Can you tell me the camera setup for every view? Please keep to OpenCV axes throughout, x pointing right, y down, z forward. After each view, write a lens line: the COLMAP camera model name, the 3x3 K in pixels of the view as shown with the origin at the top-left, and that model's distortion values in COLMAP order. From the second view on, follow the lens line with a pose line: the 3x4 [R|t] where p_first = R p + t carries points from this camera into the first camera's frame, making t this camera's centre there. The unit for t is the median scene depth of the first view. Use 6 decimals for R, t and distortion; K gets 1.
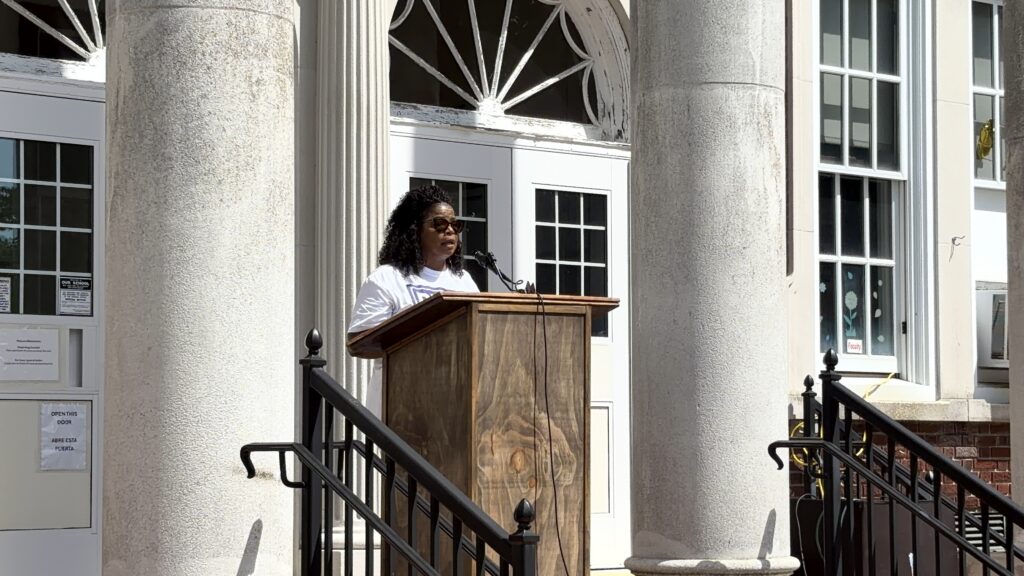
lens RADIAL K [[2343.6, 0, 512.0], [0, 2343.6, 288.0], [0, 0, 1]] dist [0.243256, -0.133326]
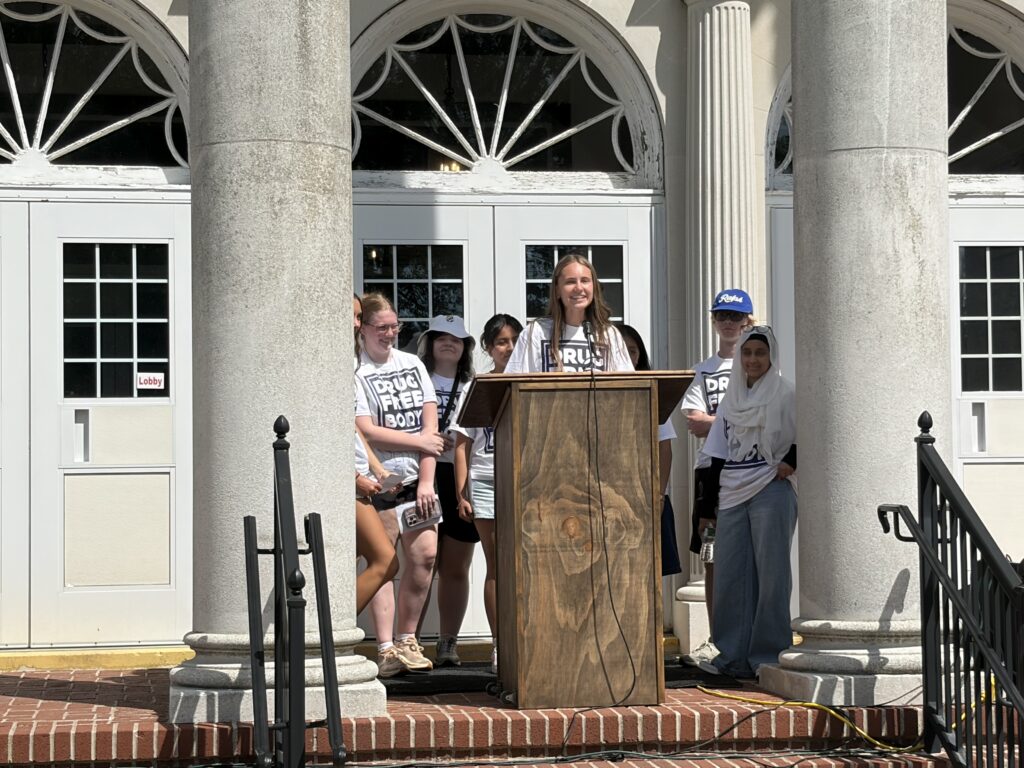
lens RADIAL K [[2268.6, 0, 533.4], [0, 2268.6, 389.2], [0, 0, 1]] dist [0.234072, -0.542449]
pose [[0.848145, -0.032807, -0.528747, 0.530513], [0.046731, 0.998823, 0.012985, -0.003868], [0.527699, -0.035722, 0.848680, 0.103030]]
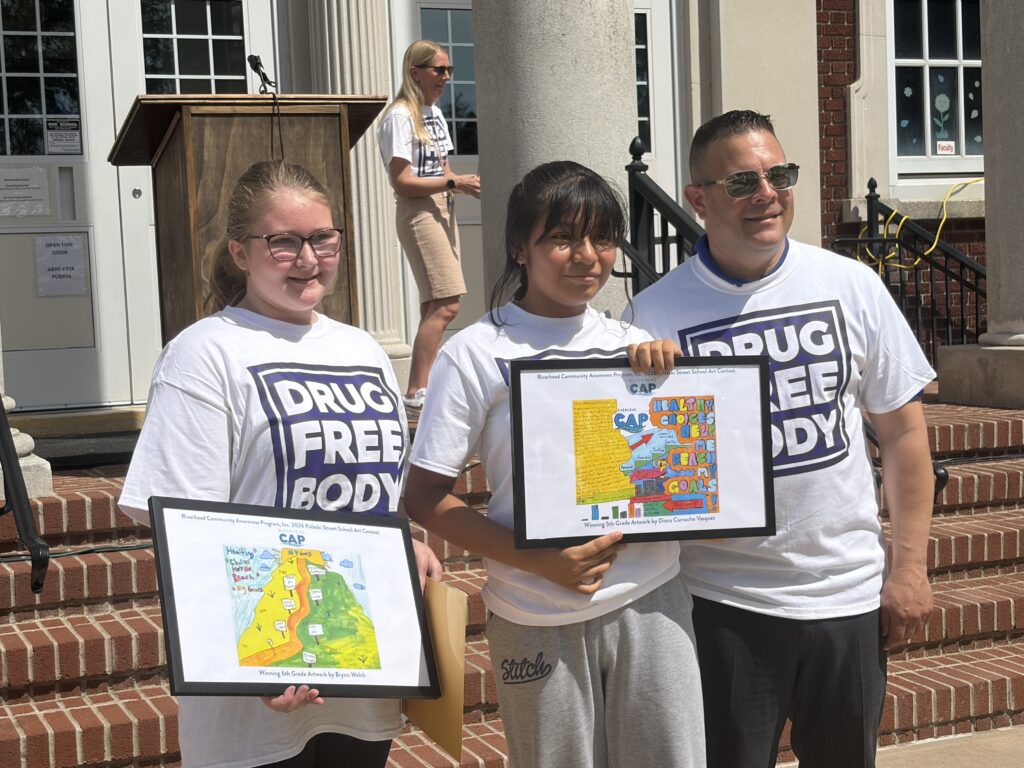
lens RADIAL K [[1699.1, 0, 512.0], [0, 1699.1, 384.0], [0, 0, 1]] dist [0.259279, -1.163132]
pose [[0.955650, -0.021640, -0.293710, 0.298590], [0.059787, 0.990786, 0.121529, 0.039509], [0.288374, -0.133699, 0.948138, 0.354450]]
